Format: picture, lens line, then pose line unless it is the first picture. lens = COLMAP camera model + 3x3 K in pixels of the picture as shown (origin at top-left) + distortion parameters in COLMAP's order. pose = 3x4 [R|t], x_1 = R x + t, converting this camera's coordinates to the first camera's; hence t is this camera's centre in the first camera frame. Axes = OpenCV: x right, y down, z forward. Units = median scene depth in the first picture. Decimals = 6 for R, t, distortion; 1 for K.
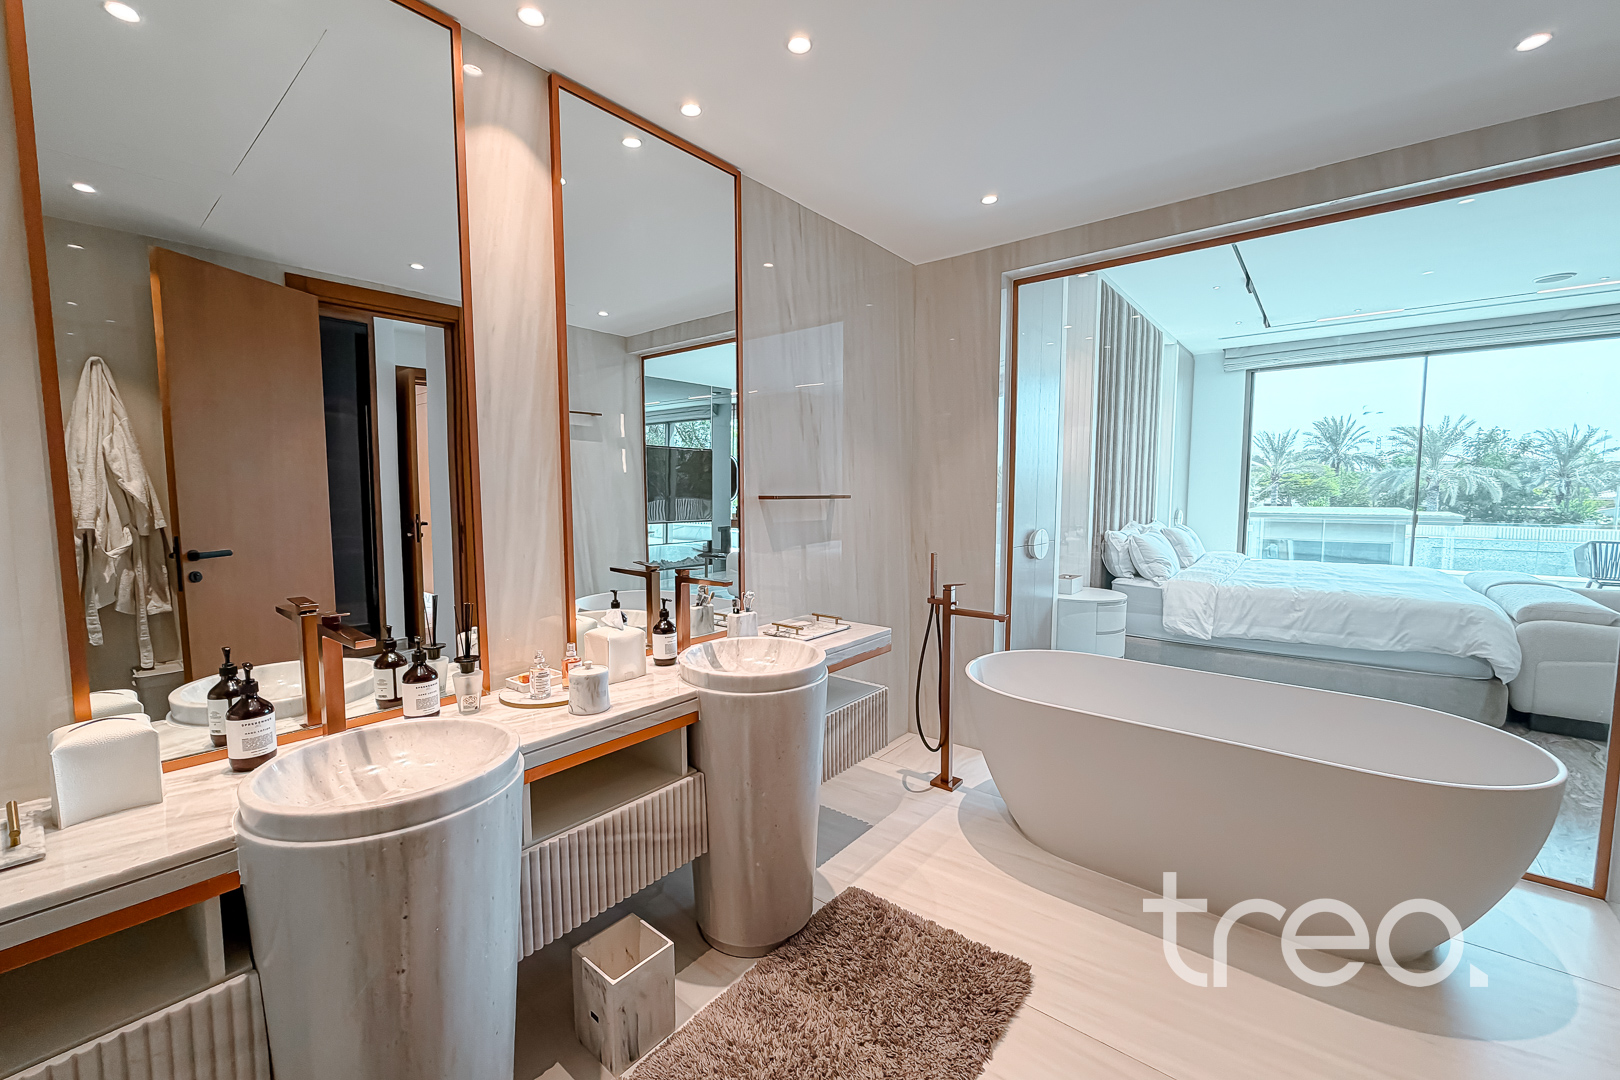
lens RADIAL K [[650.7, 0, 805.9], [0, 650.7, 542.0], [0, 0, 1]] dist [0.000572, -0.000043]
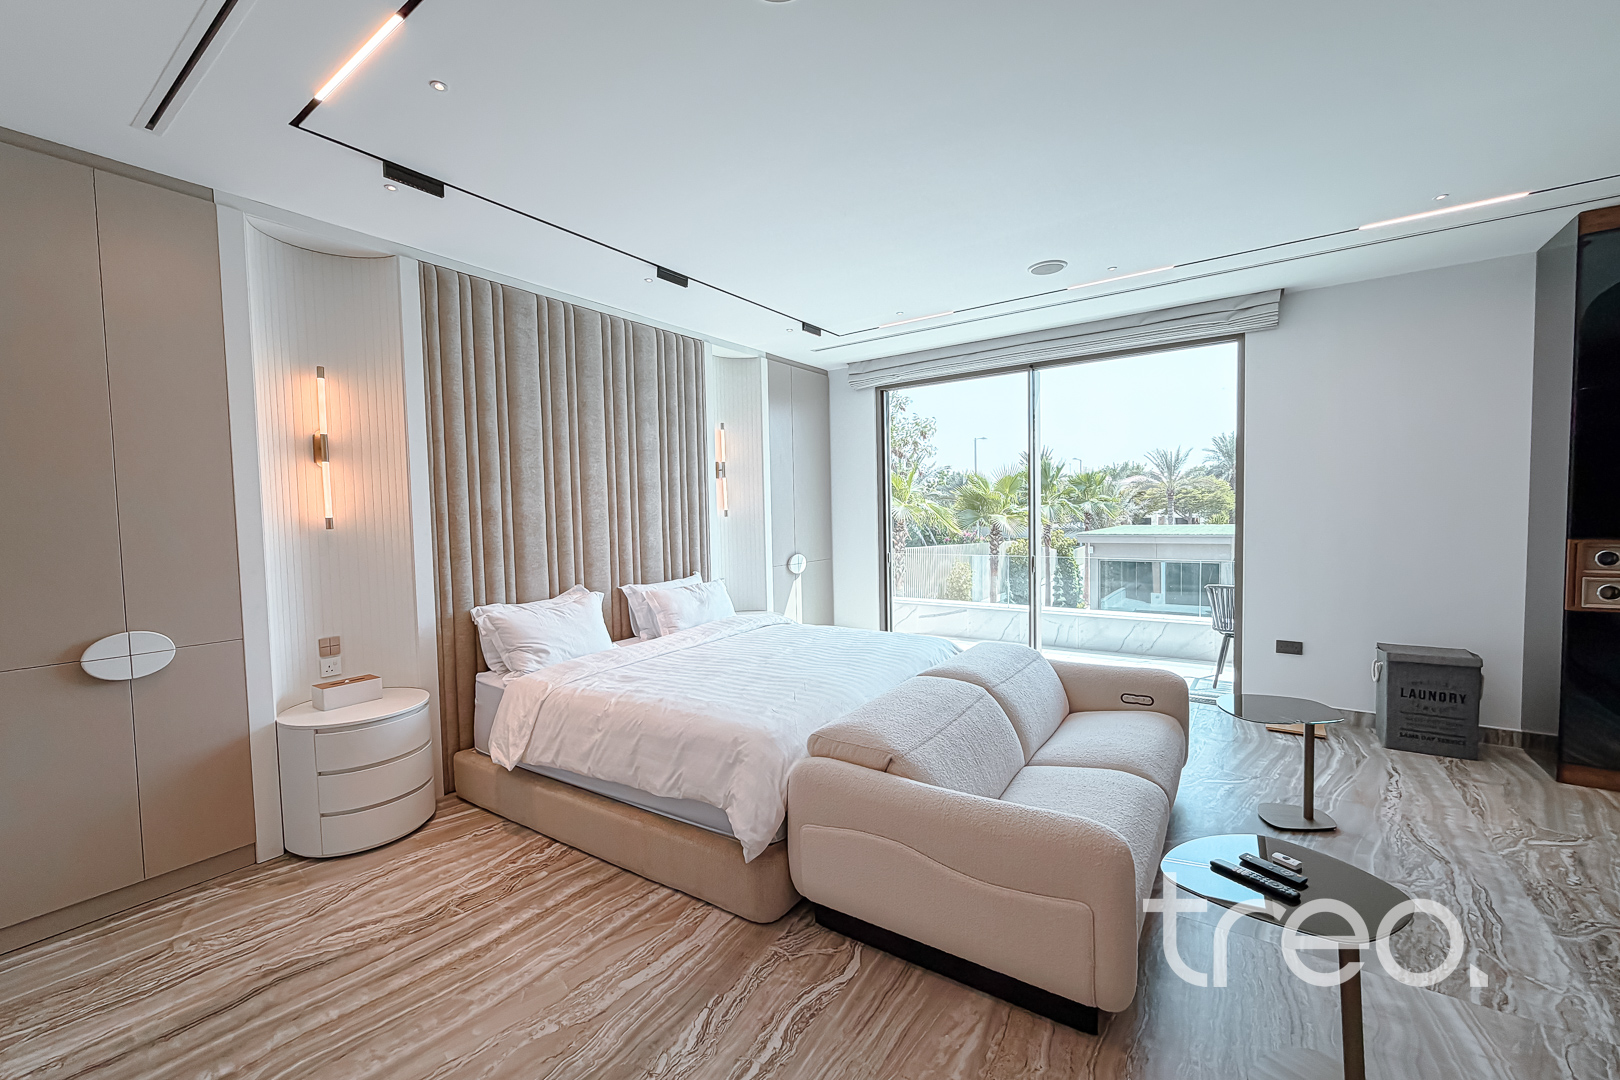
lens RADIAL K [[650.7, 0, 805.9], [0, 650.7, 542.0], [0, 0, 1]] dist [0.000572, -0.000043]
pose [[0.997147, -0.024044, 0.071559, 0.092676], [0.026352, 0.999157, -0.031481, -0.006685], [-0.070742, 0.033277, 0.996939, 0.029002]]
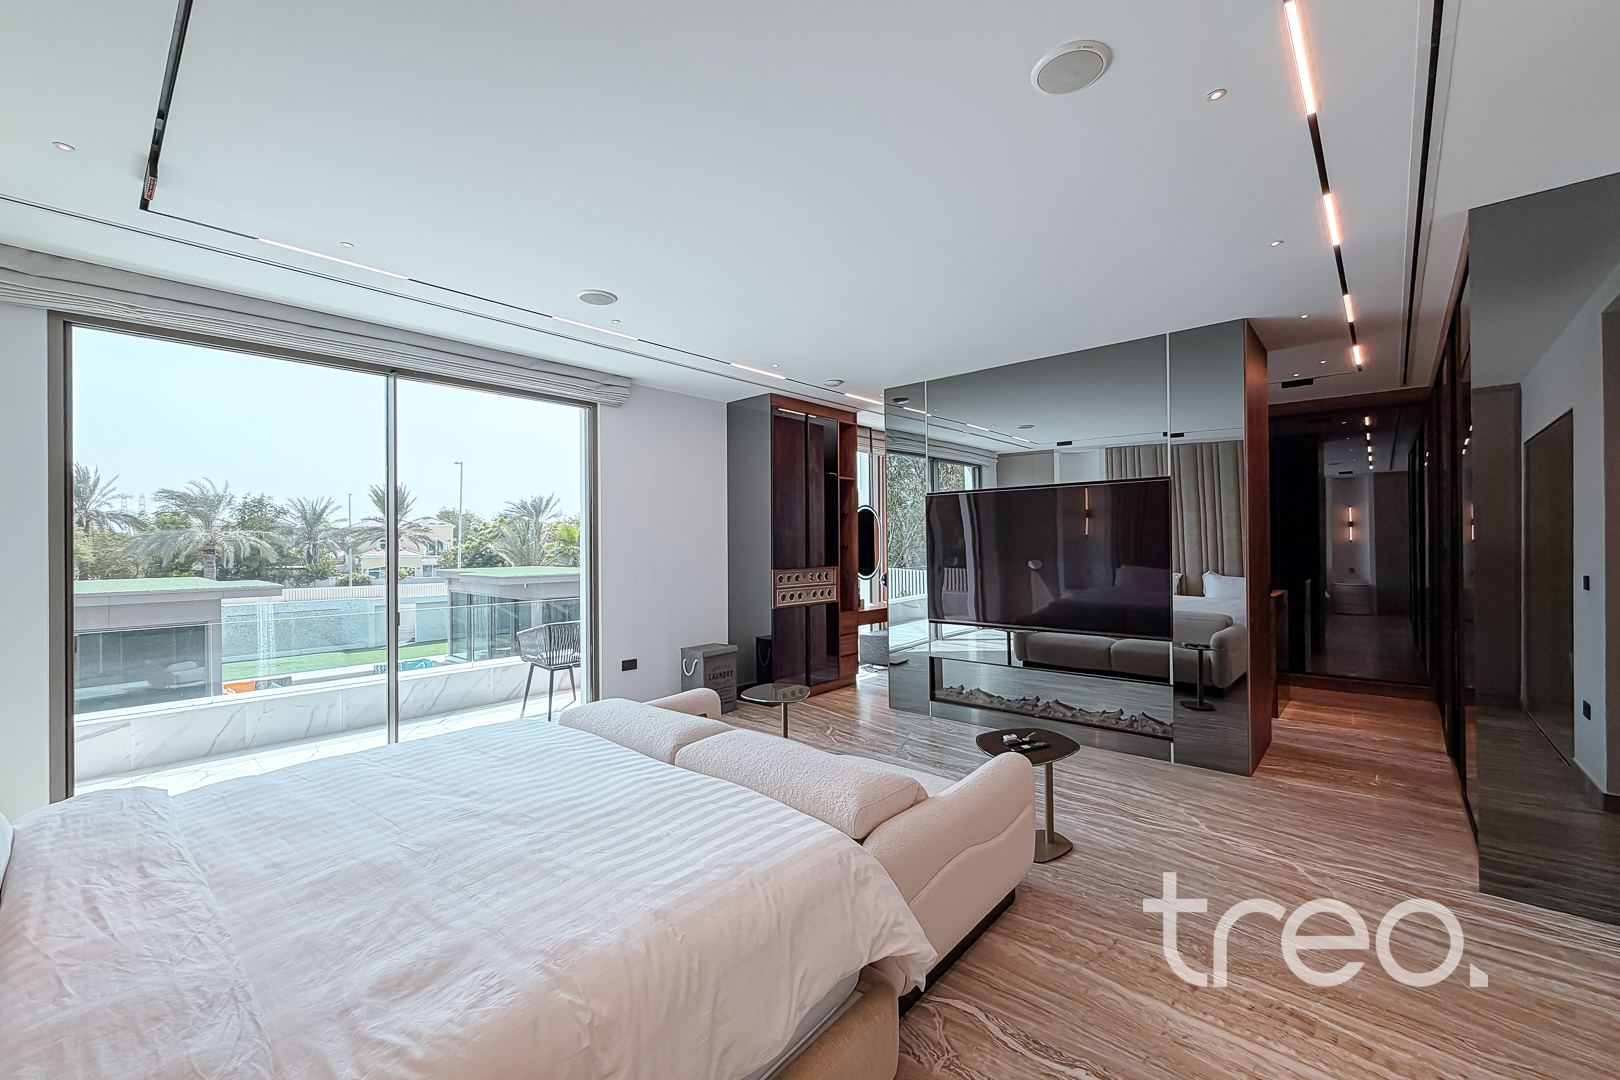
lens RADIAL K [[650.7, 0, 805.9], [0, 650.7, 542.0], [0, 0, 1]] dist [0.000572, -0.000043]
pose [[0.043788, 0.004597, 0.999030, 0.047652], [0.088483, 0.996042, -0.008461, -0.011280], [-0.995115, 0.088768, 0.043207, 0.088129]]
